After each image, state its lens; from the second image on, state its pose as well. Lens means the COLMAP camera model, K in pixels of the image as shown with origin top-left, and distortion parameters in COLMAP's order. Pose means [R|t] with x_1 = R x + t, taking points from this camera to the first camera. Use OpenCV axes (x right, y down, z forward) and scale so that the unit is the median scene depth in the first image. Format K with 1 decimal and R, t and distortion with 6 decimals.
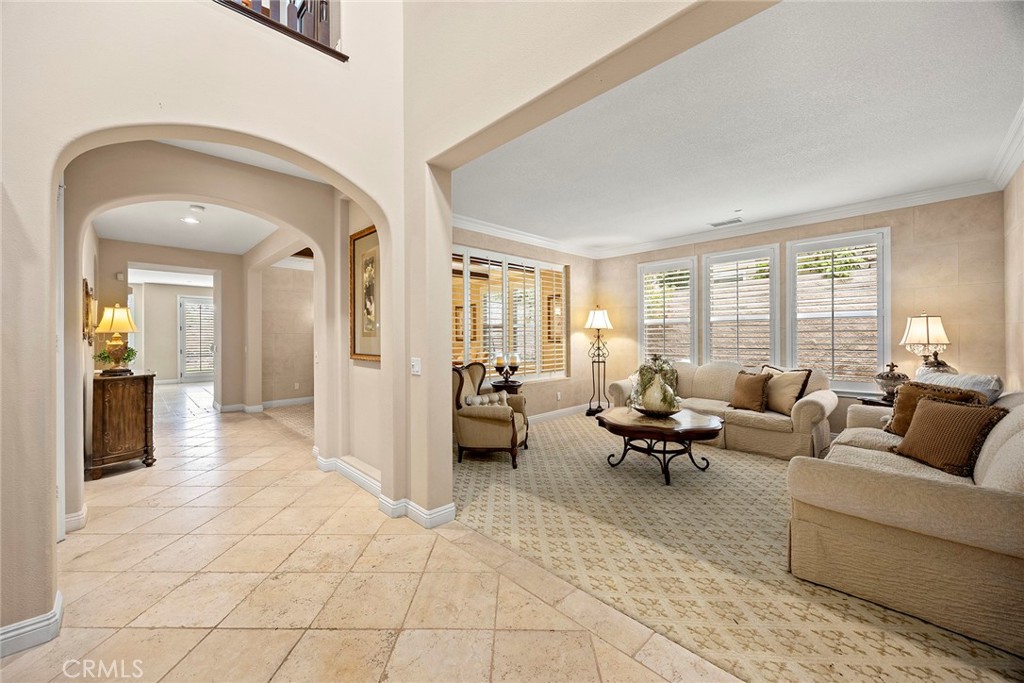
lens RADIAL K [[397.7, 0, 519.0], [0, 397.7, 338.6], [0, 0, 1]] dist [-0.003618, 0.000182]
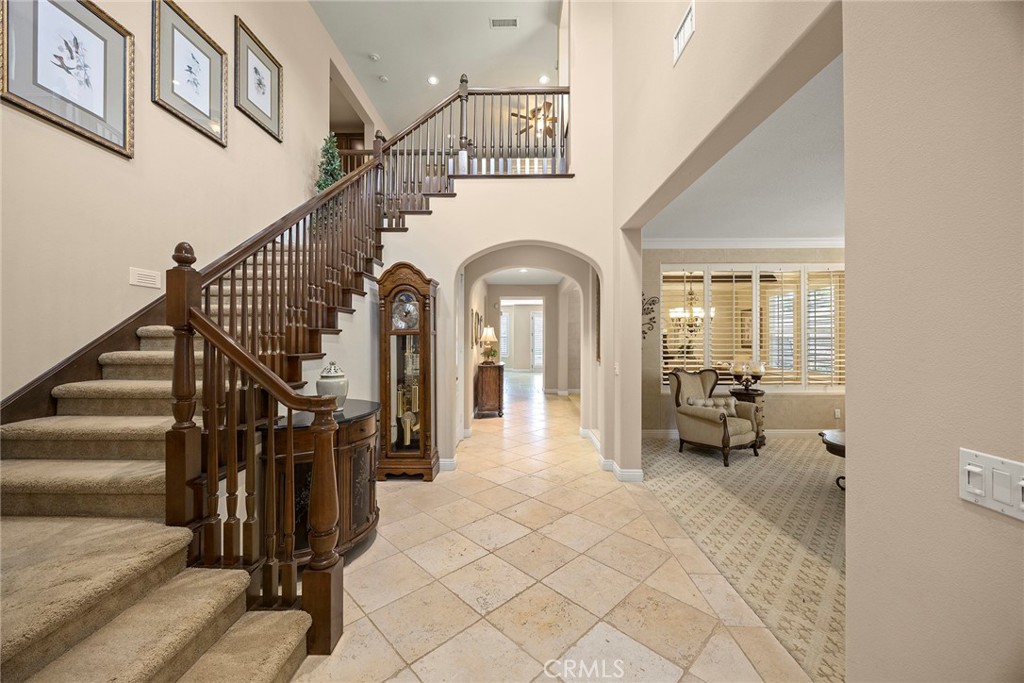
lens RADIAL K [[397.7, 0, 509.4], [0, 397.7, 338.7], [0, 0, 1]] dist [-0.003618, 0.000182]
pose [[0.698136, 0.004839, -0.715949, 0.363760], [-0.006265, 0.999980, 0.000649, -0.027494], [0.715938, 0.004032, 0.698152, -0.210834]]
